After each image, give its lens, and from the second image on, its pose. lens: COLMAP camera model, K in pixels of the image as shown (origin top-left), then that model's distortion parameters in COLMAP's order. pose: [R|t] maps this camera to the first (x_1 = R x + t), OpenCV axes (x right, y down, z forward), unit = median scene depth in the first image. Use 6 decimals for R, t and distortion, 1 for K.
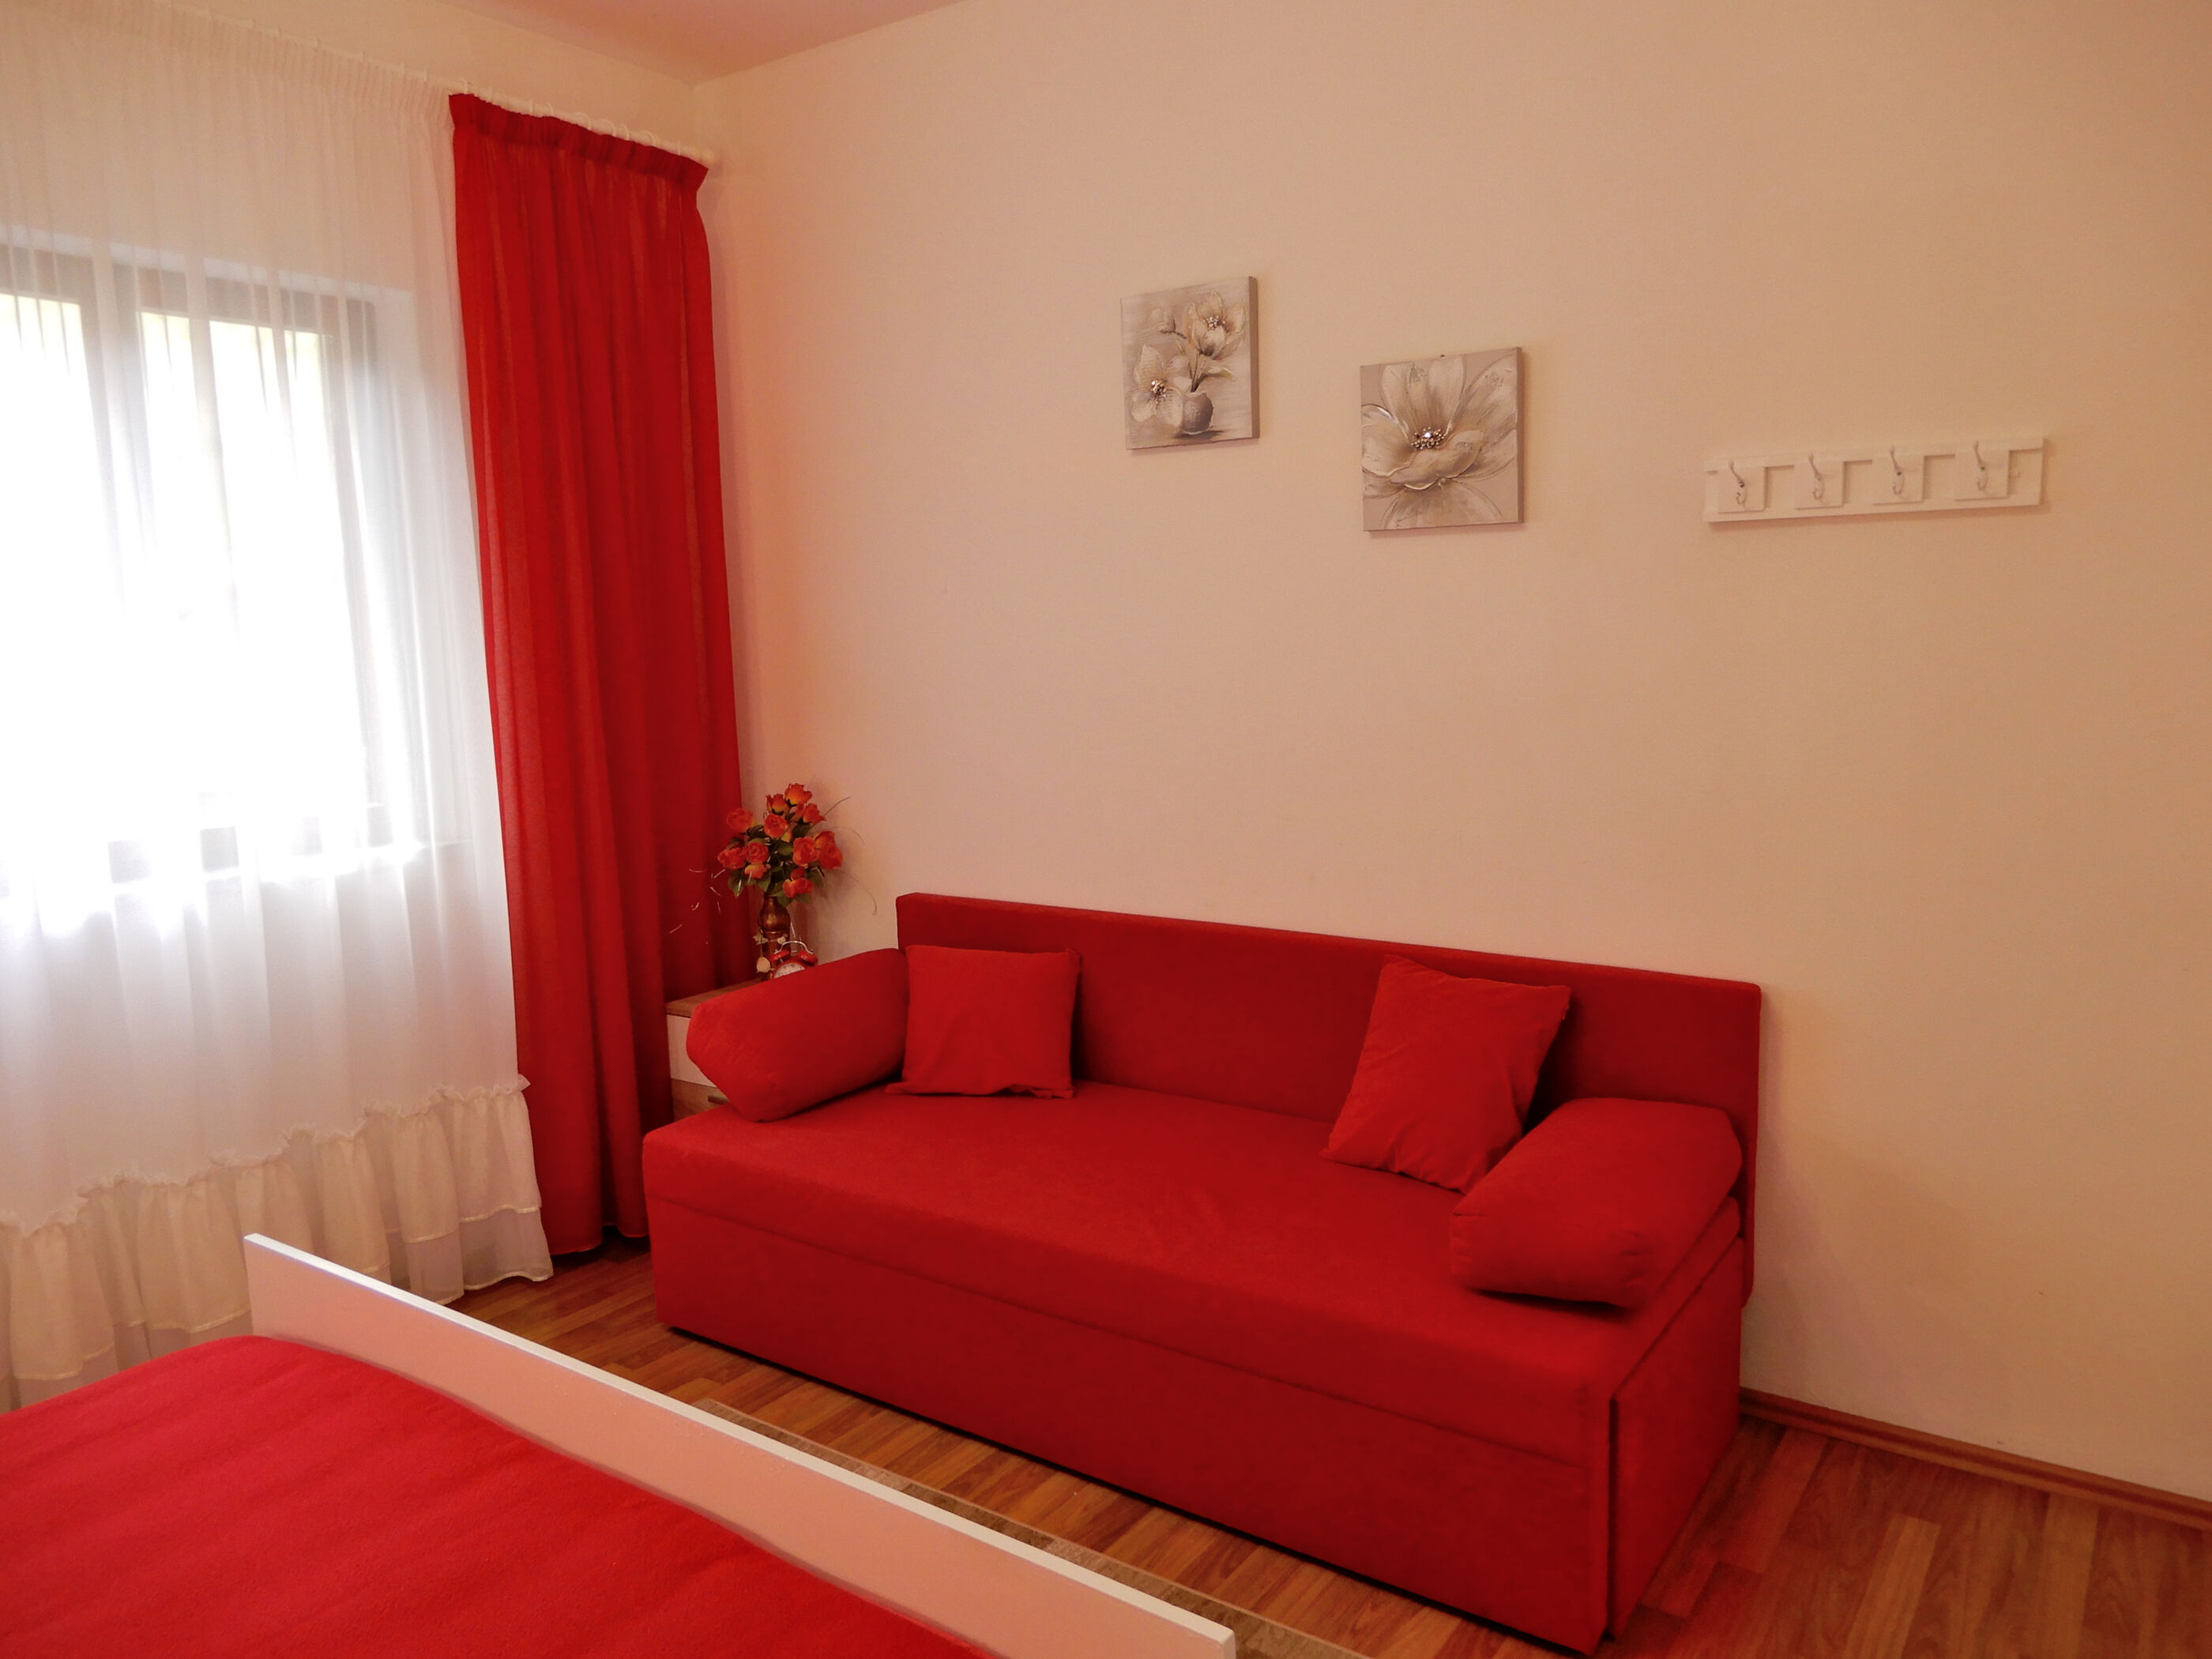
lens RADIAL K [[1568.8, 0, 1106.0], [0, 1568.8, 829.5], [0, 0, 1]] dist [-0.000377, 0.004588]
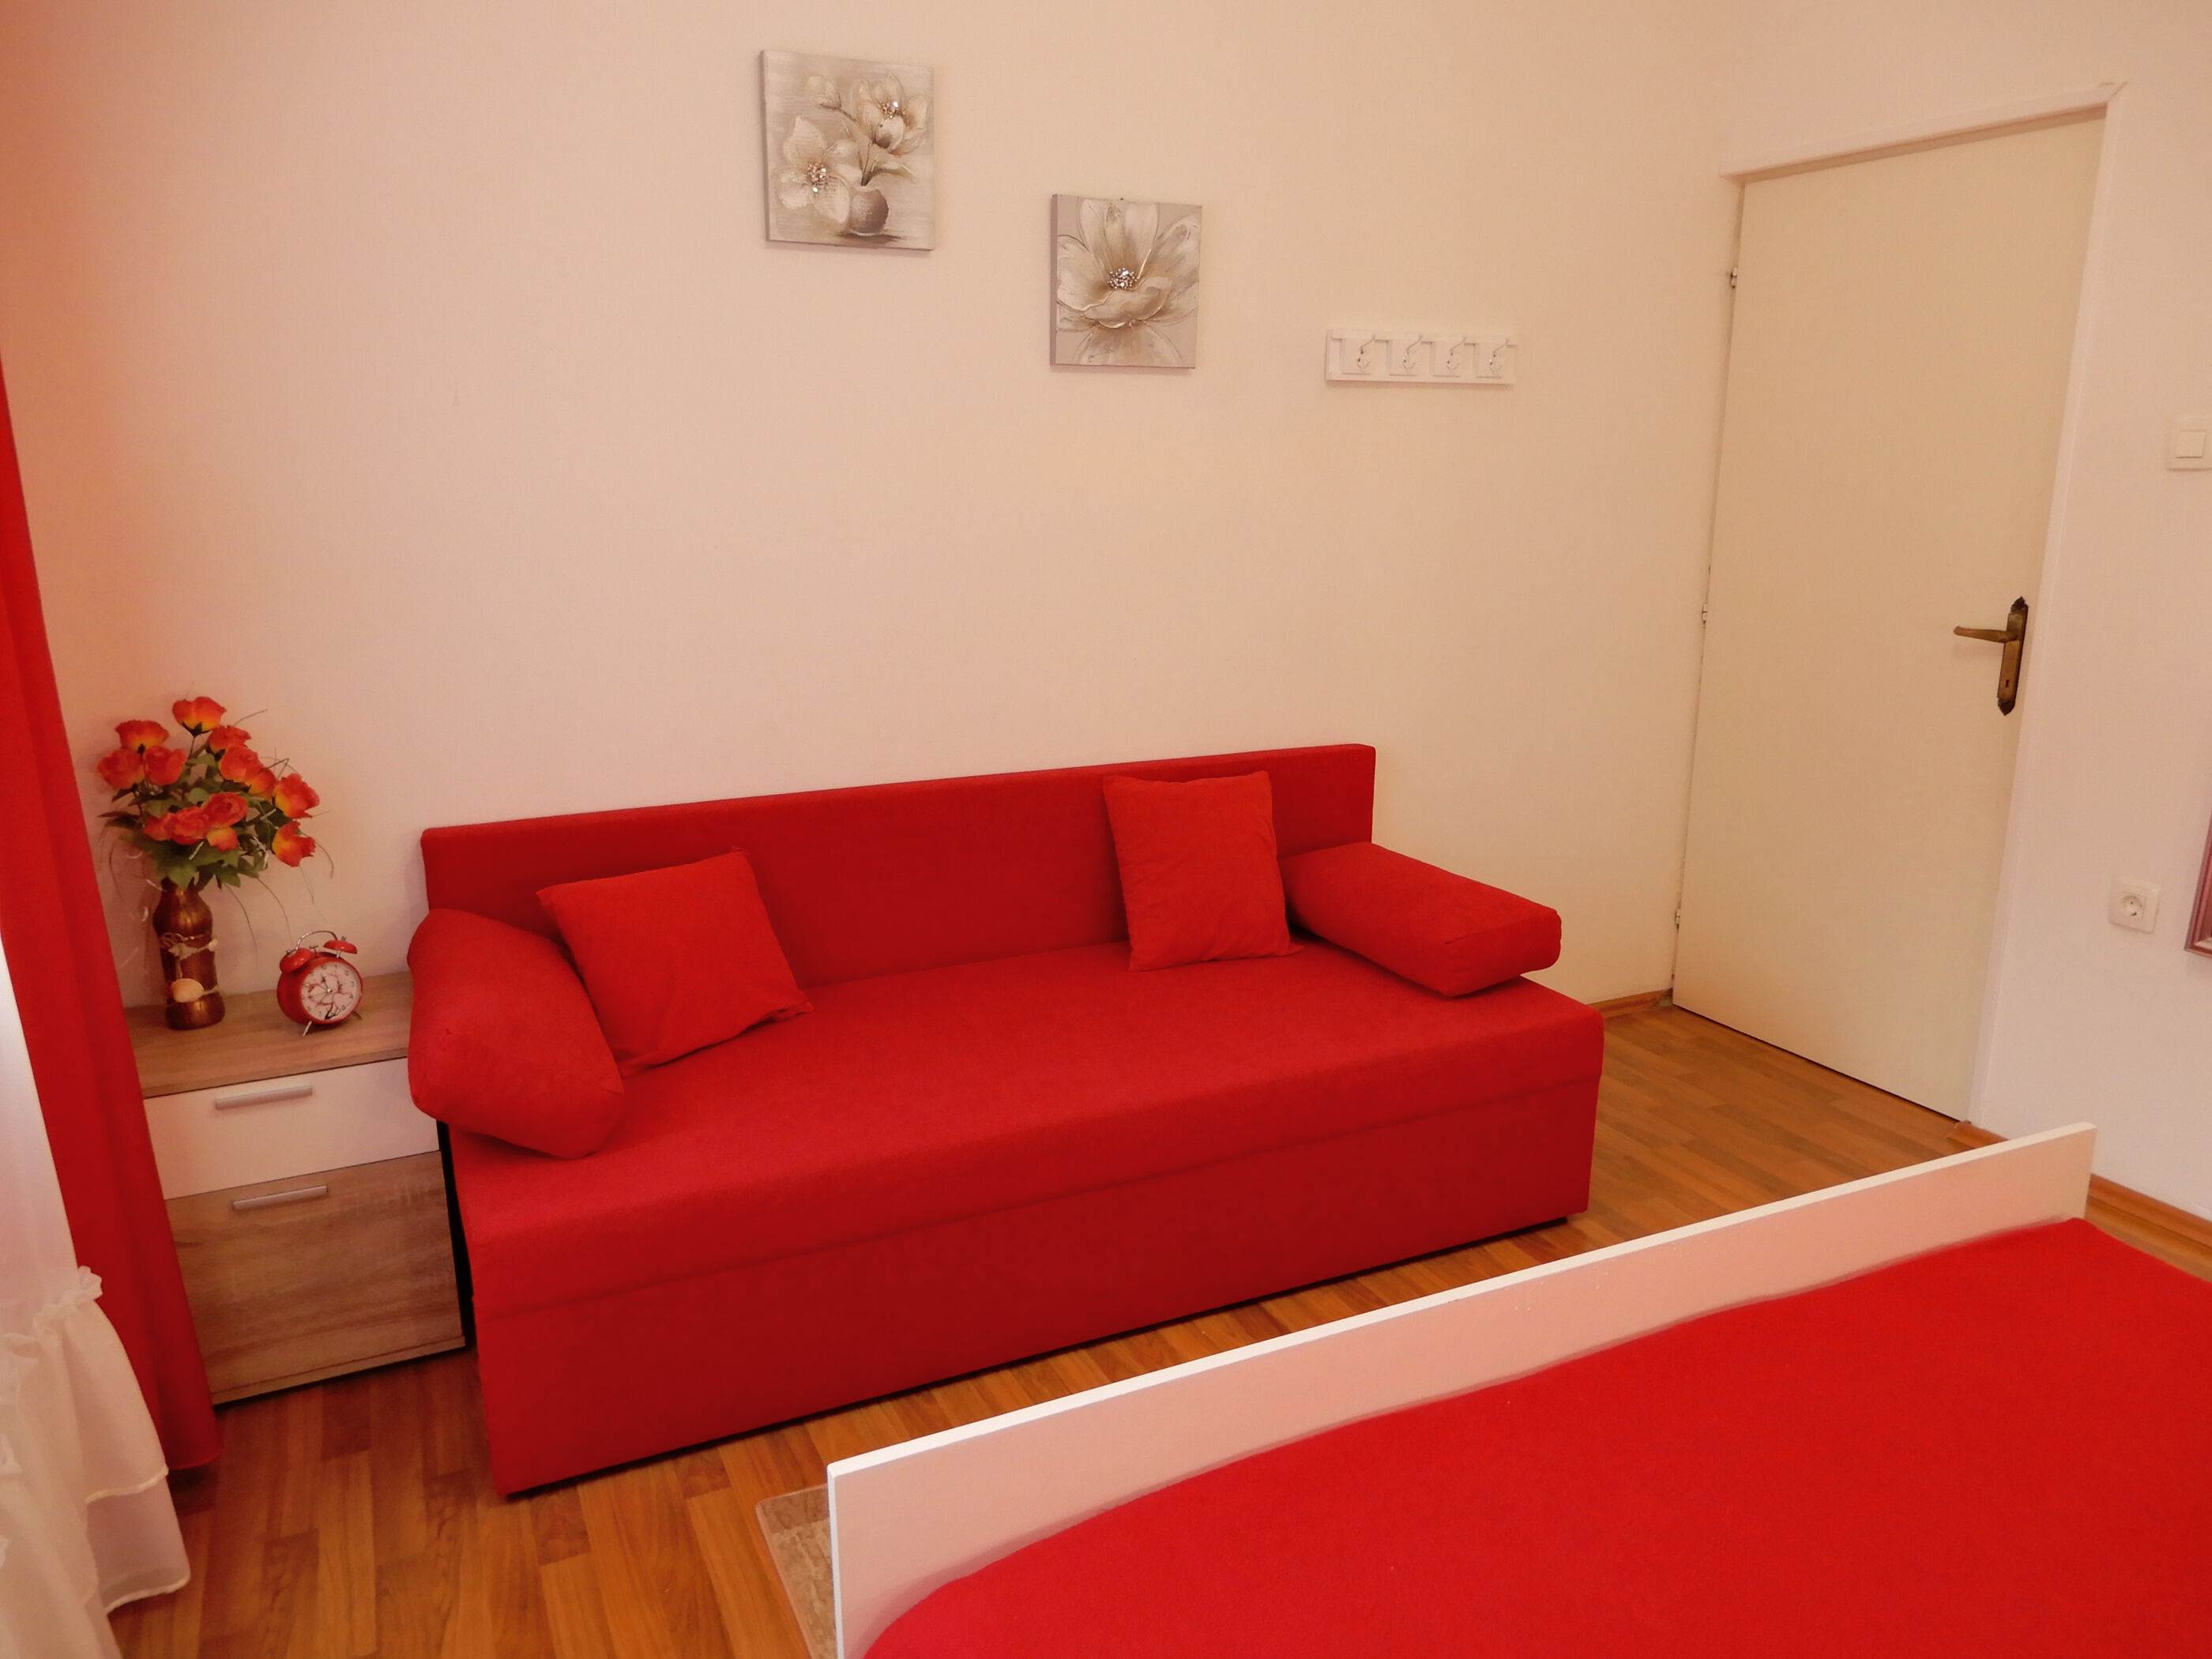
lens RADIAL K [[1568.8, 0, 1106.0], [0, 1568.8, 829.5], [0, 0, 1]] dist [-0.000377, 0.004588]
pose [[0.489546, -0.178944, 0.853419, -0.742394], [0.105065, 0.983691, 0.145991, -0.040061], [-0.865625, 0.018195, 0.500363, 0.477900]]
